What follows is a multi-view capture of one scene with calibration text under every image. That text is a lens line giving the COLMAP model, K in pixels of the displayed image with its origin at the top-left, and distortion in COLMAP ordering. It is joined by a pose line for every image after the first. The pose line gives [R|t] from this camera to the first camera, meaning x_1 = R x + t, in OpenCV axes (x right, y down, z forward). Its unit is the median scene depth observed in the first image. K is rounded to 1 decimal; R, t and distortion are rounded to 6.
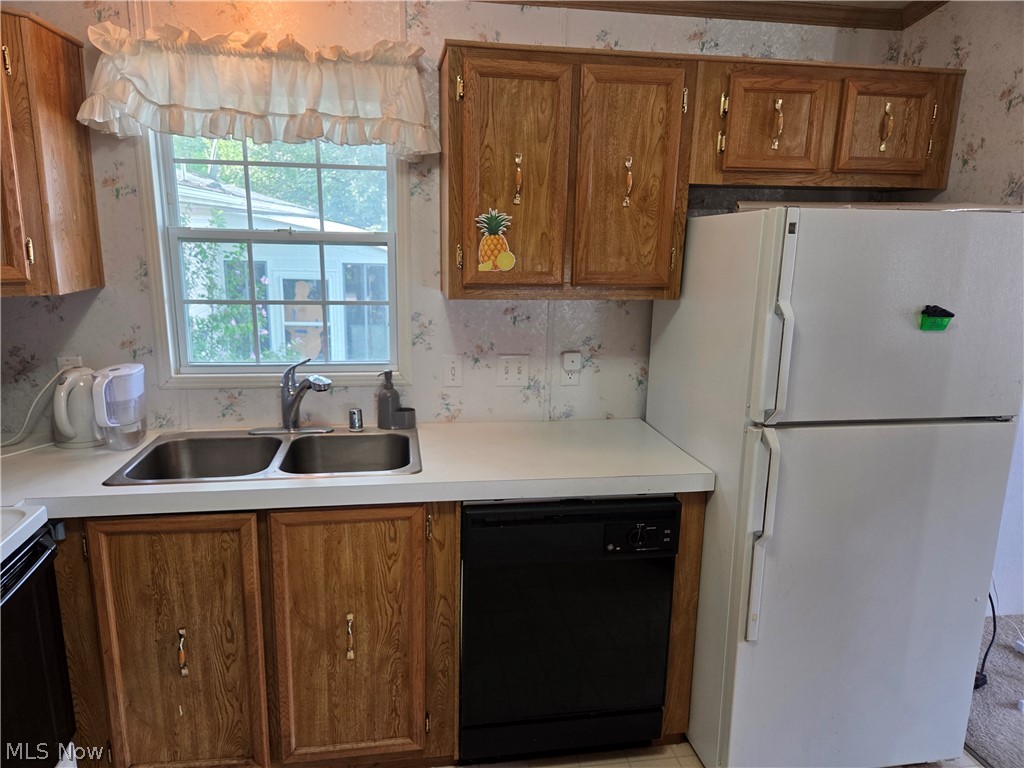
lens RADIAL K [[681.9, 0, 513.8], [0, 681.9, 390.1], [0, 0, 1]] dist [0.080955, -0.075234]
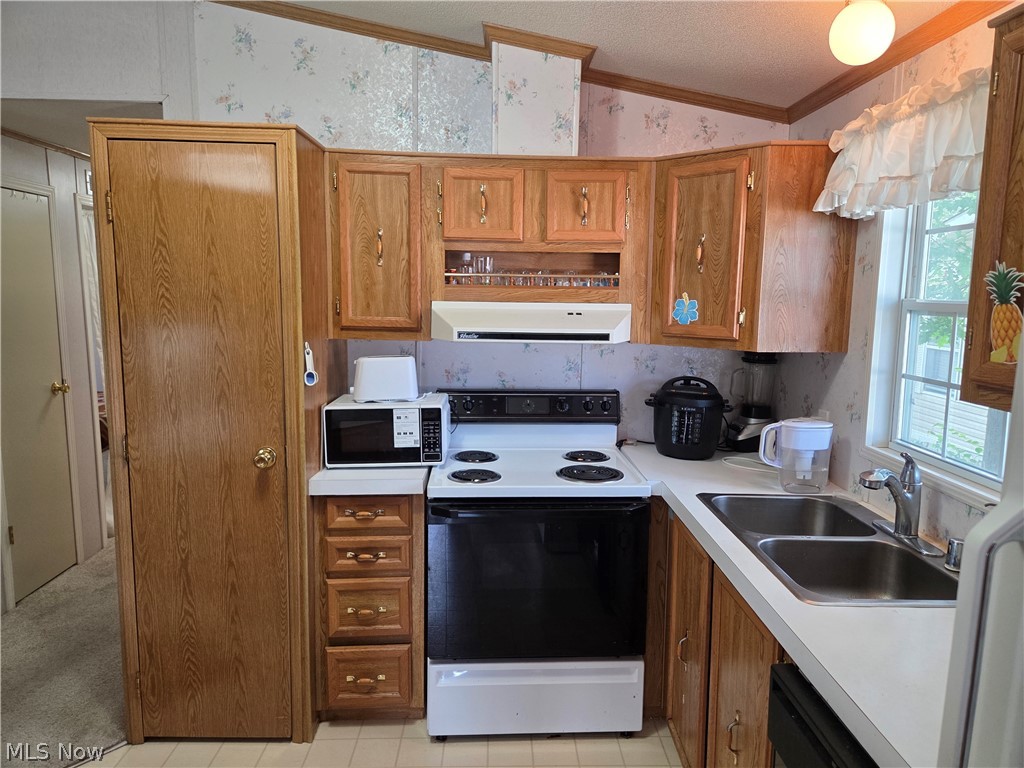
lens RADIAL K [[681.9, 0, 513.8], [0, 681.9, 390.1], [0, 0, 1]] dist [0.080955, -0.075234]
pose [[-0.117684, 0.120920, -0.985662, 0.613189], [-0.227292, 0.962930, 0.145269, -0.142812], [0.966690, 0.241129, -0.085837, 0.644647]]
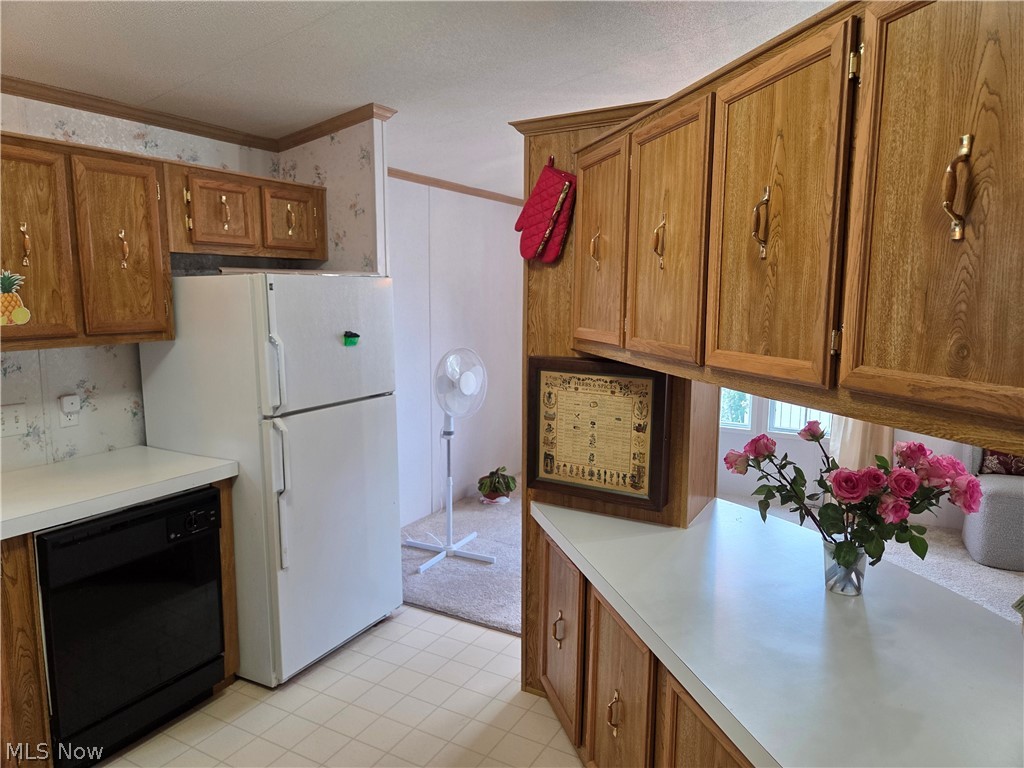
lens RADIAL K [[681.9, 0, 513.8], [0, 681.9, 390.1], [0, 0, 1]] dist [0.080955, -0.075234]
pose [[0.622357, -0.131800, 0.771557, -0.399643], [0.181299, 0.983188, 0.021711, 0.049596], [-0.761448, 0.126371, 0.635789, -0.308306]]
